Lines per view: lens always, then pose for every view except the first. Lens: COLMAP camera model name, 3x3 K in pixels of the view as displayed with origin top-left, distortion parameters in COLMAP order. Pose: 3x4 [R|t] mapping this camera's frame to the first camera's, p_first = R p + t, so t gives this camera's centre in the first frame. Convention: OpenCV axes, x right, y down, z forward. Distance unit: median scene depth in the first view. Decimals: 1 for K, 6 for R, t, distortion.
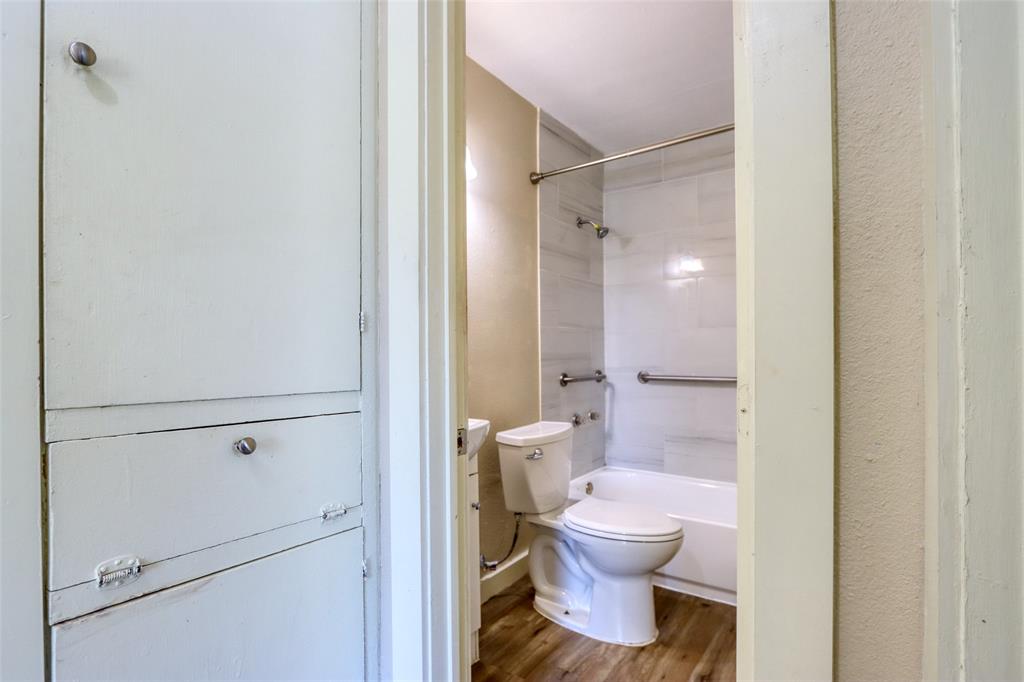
lens RADIAL K [[512.1, 0, 509.9], [0, 512.1, 340.4], [0, 0, 1]] dist [-0.001639, -0.000809]
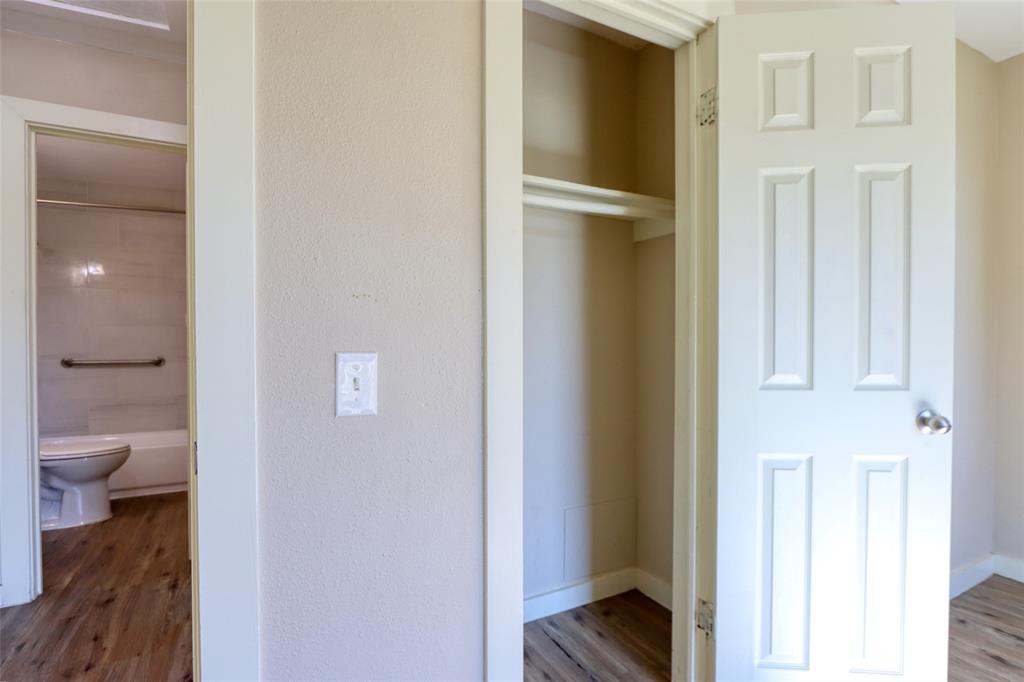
lens RADIAL K [[482.3, 0, 508.6], [0, 482.3, 341.6], [0, 0, 1]] dist [-0.000671, 0.000163]
pose [[0.439867, -0.014111, 0.897952, -0.501783], [0.006695, 0.999900, 0.012433, 0.018792], [-0.898038, 0.000543, 0.439917, -0.762844]]
